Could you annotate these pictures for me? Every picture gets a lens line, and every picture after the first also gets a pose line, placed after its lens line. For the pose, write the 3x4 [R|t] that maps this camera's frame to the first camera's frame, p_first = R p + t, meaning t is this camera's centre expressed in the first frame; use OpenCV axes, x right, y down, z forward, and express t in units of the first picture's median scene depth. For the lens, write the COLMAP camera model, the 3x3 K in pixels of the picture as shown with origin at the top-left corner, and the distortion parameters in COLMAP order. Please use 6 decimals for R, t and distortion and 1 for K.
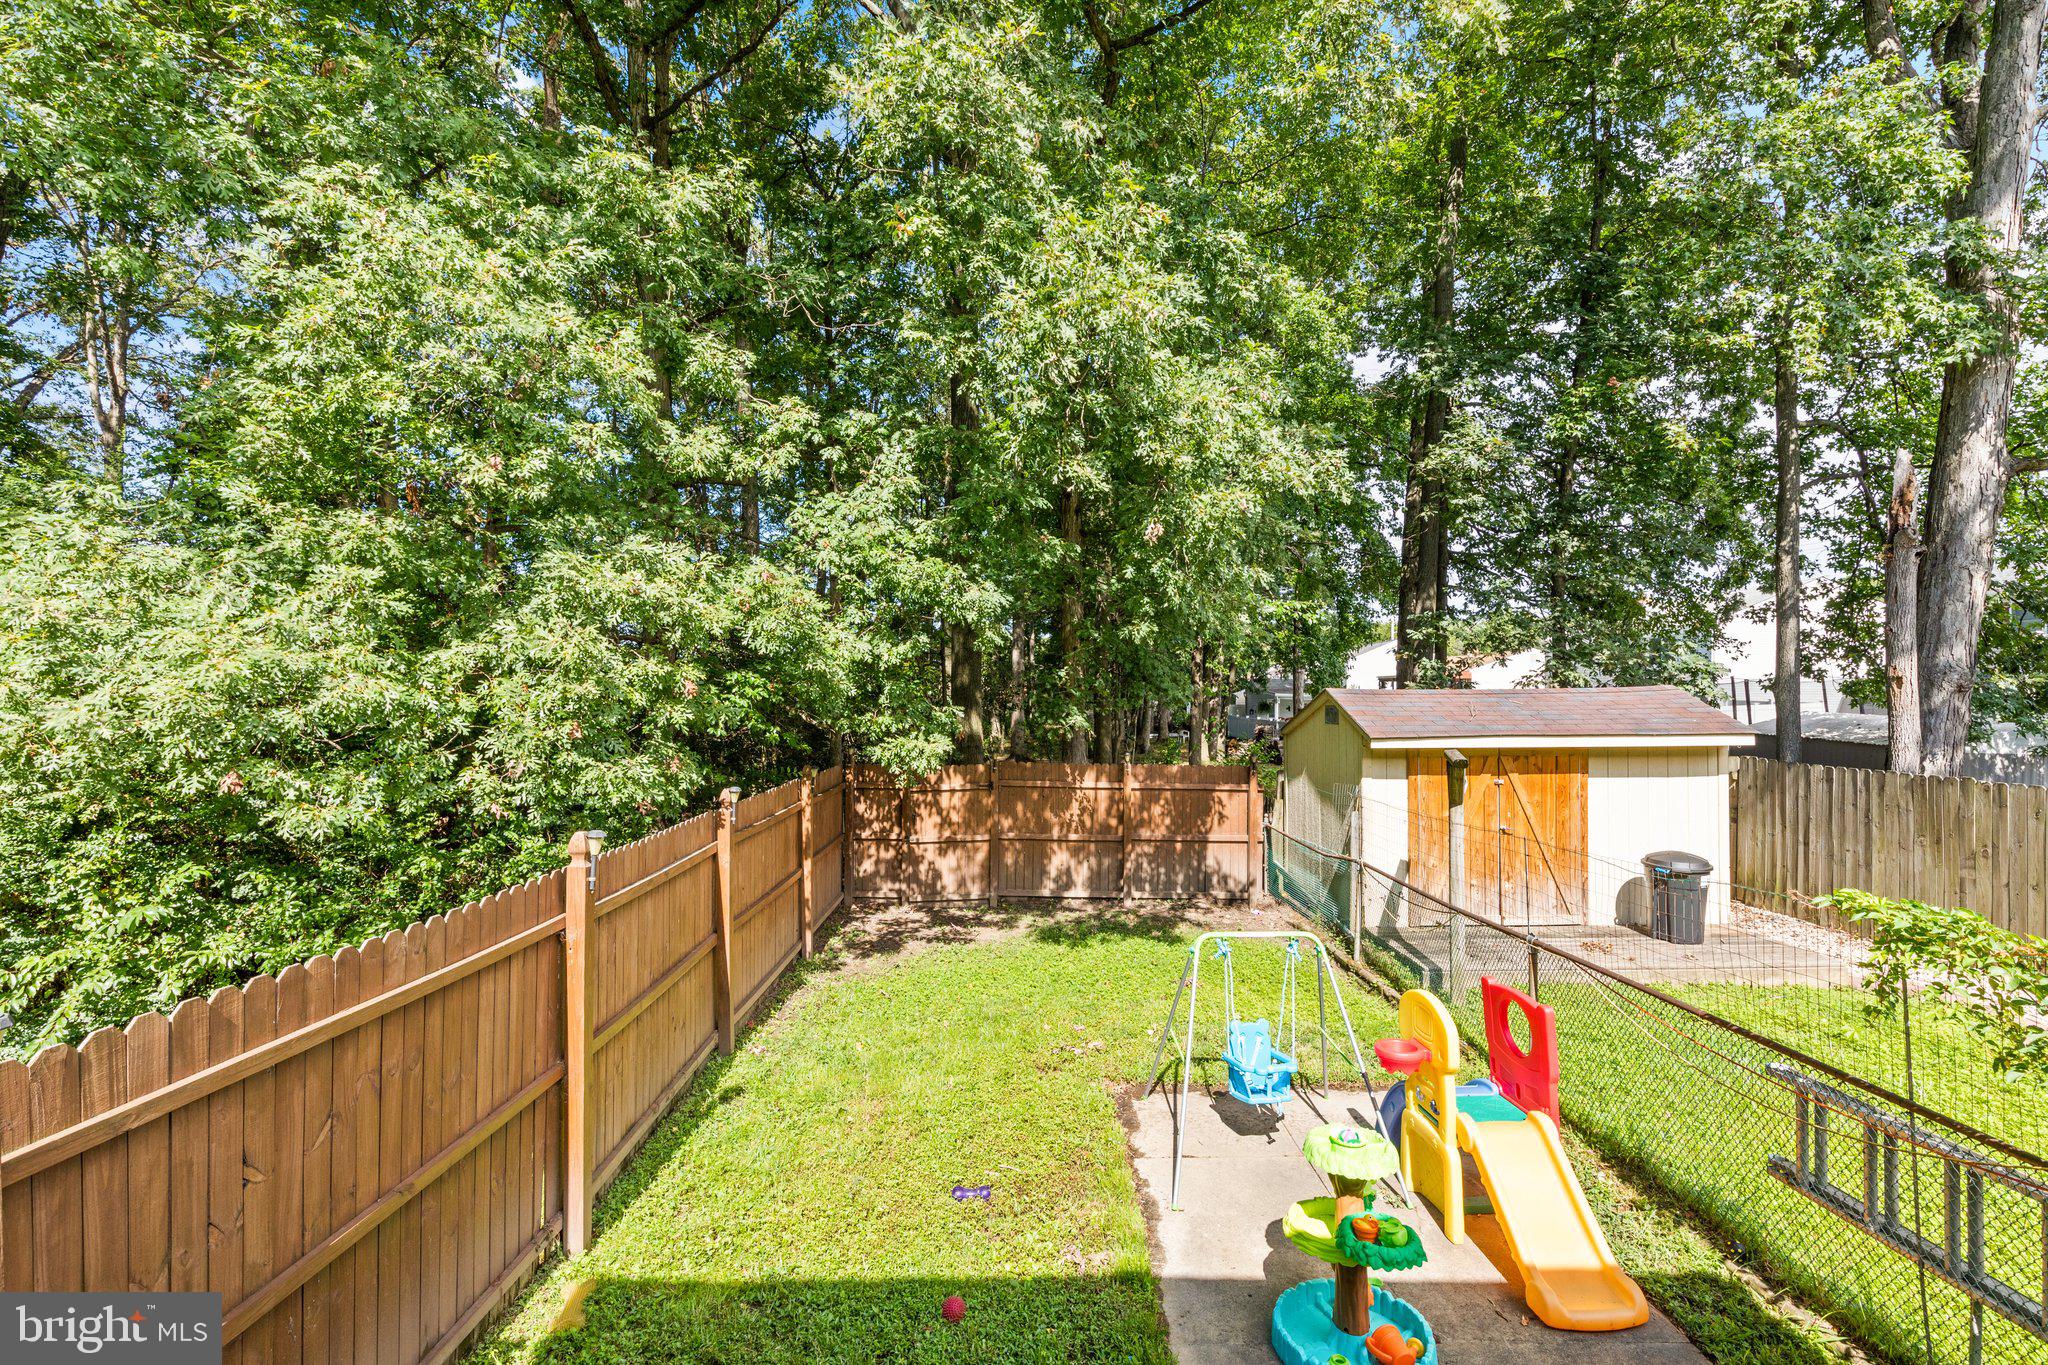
lens RADIAL K [[931.7, 0, 1030.4], [0, 931.7, 709.9], [0, 0, 1]] dist [0.004459, -0.000026]
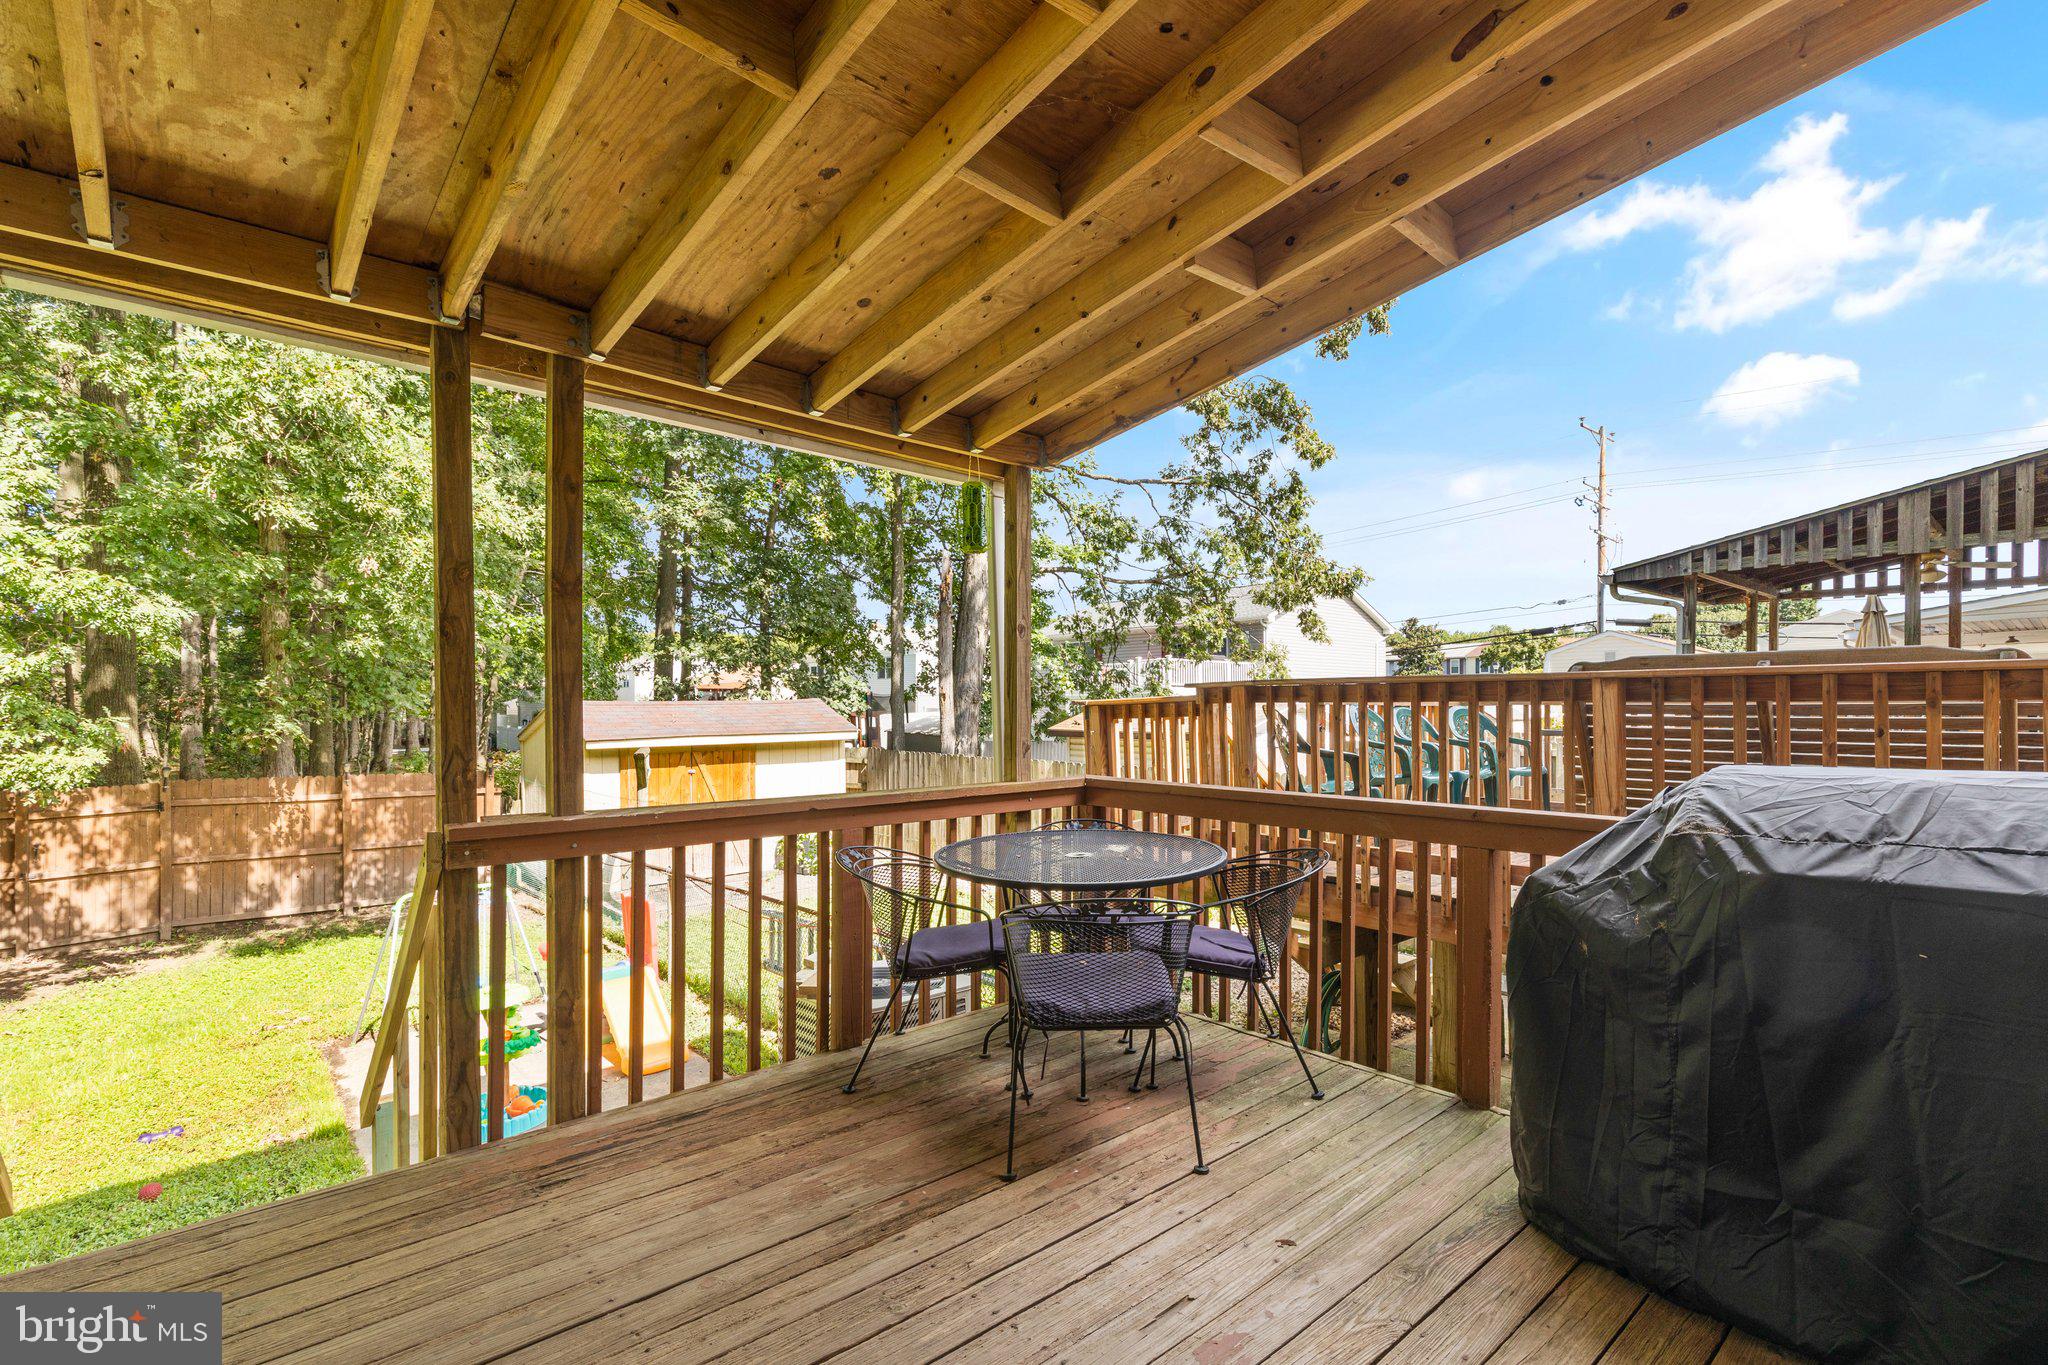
lens RADIAL K [[944.8, 0, 1031.4], [0, 944.8, 705.1], [0, 0, 1]] dist [-0.025898, 0.021727]
pose [[0.752587, -0.004427, 0.658478, -0.007643], [0.007463, 0.999971, -0.001806, -0.008910], [-0.658451, 0.006274, 0.752598, -0.285260]]
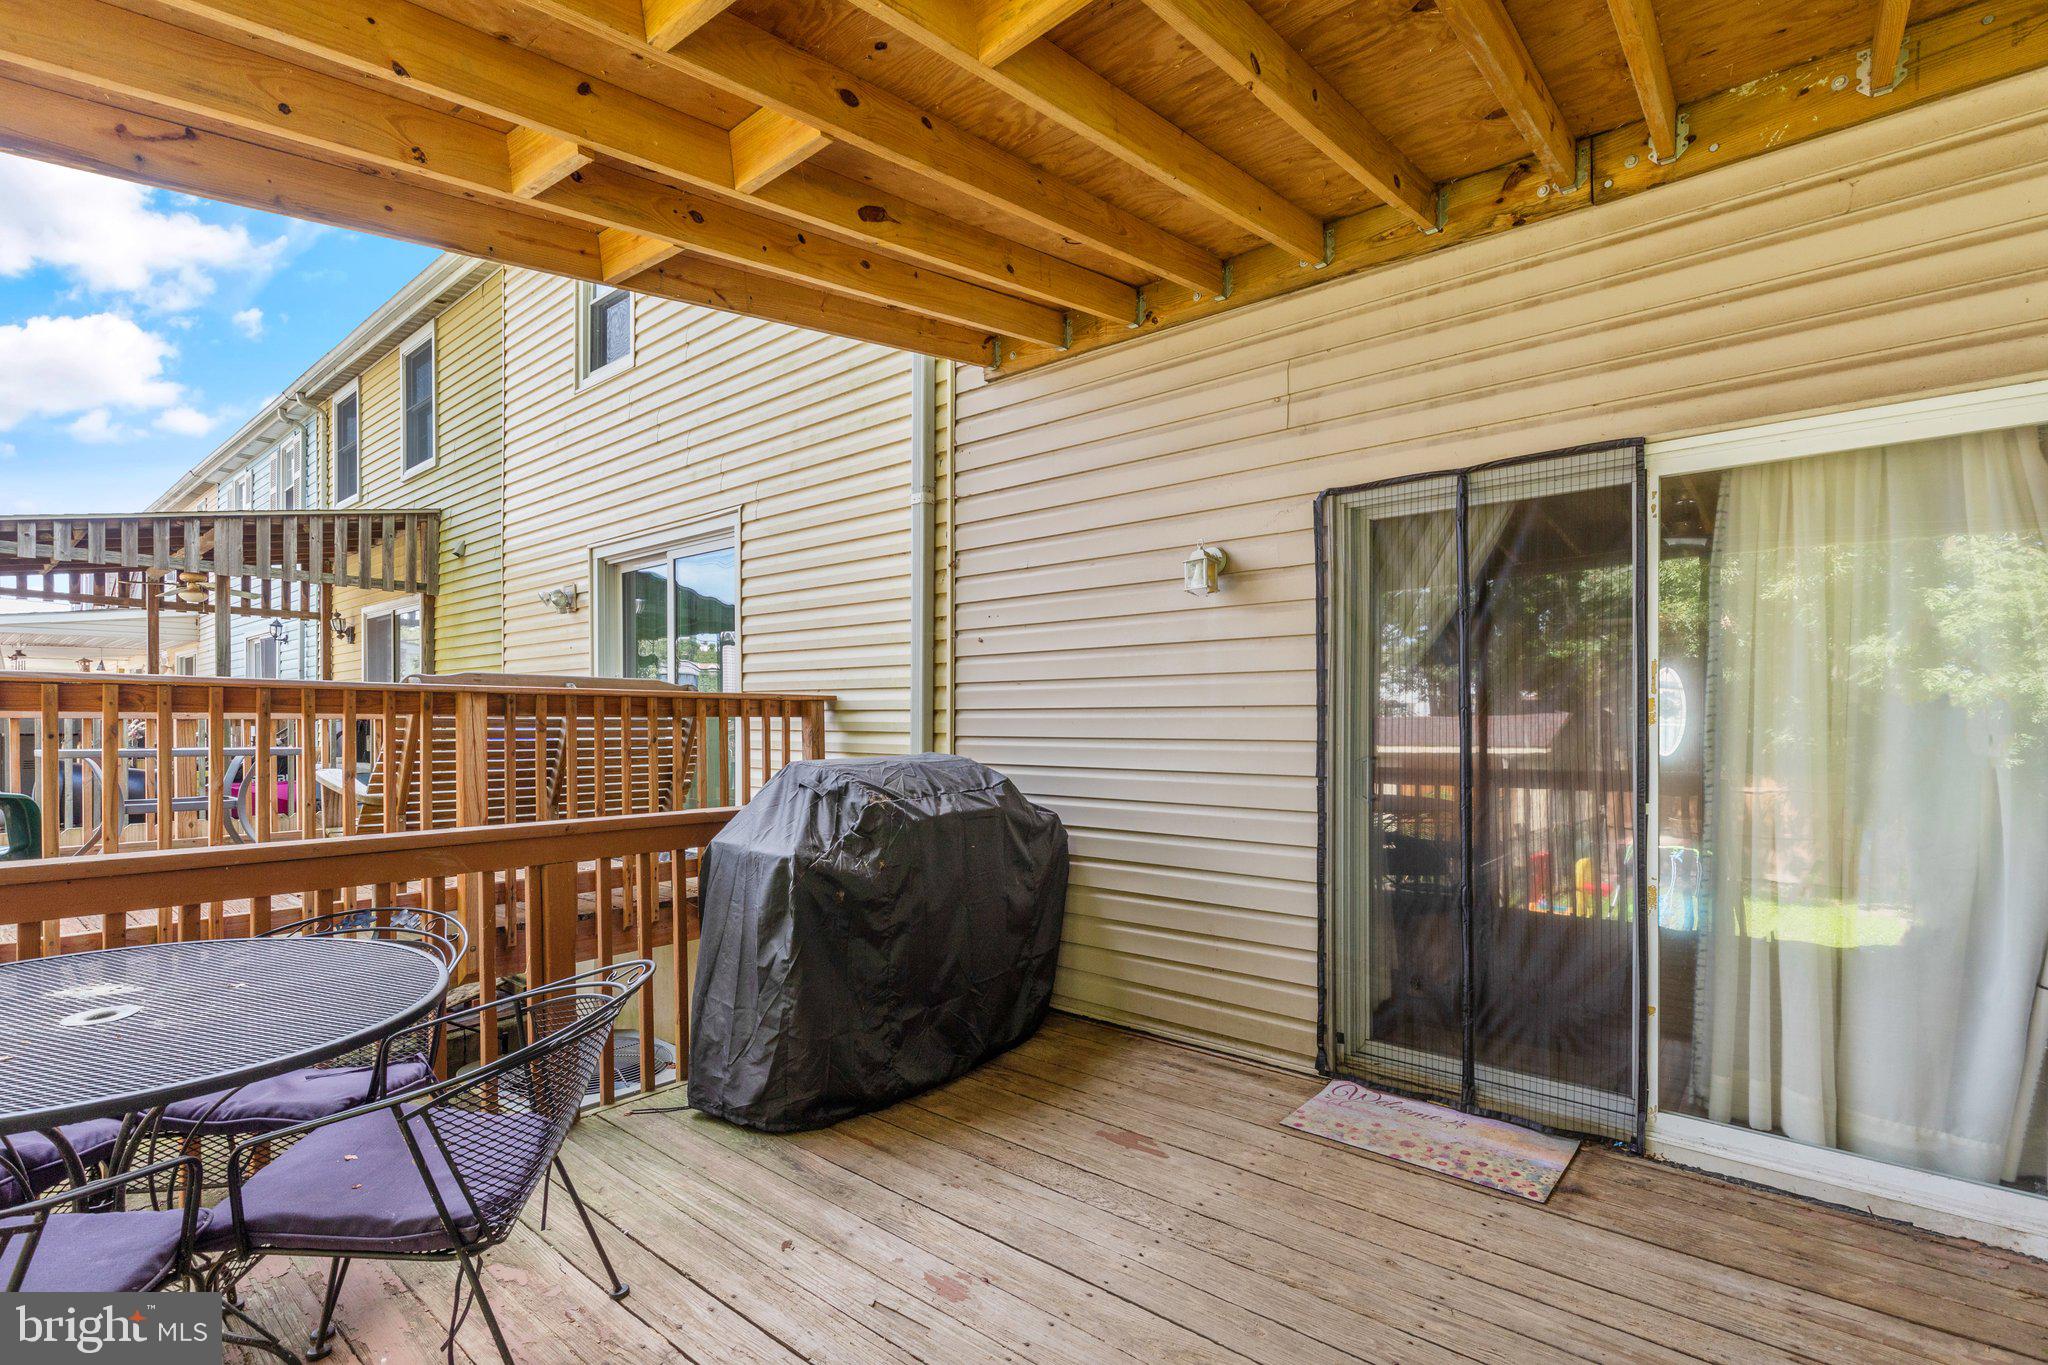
lens RADIAL K [[931.7, 0, 1030.4], [0, 931.7, 709.9], [0, 0, 1]] dist [0.004459, -0.000026]
pose [[-0.766963, 0.002545, 0.641686, -0.001367], [-0.004714, 0.999943, -0.009600, -0.009118], [-0.641674, -0.010387, -0.766907, 1.247219]]
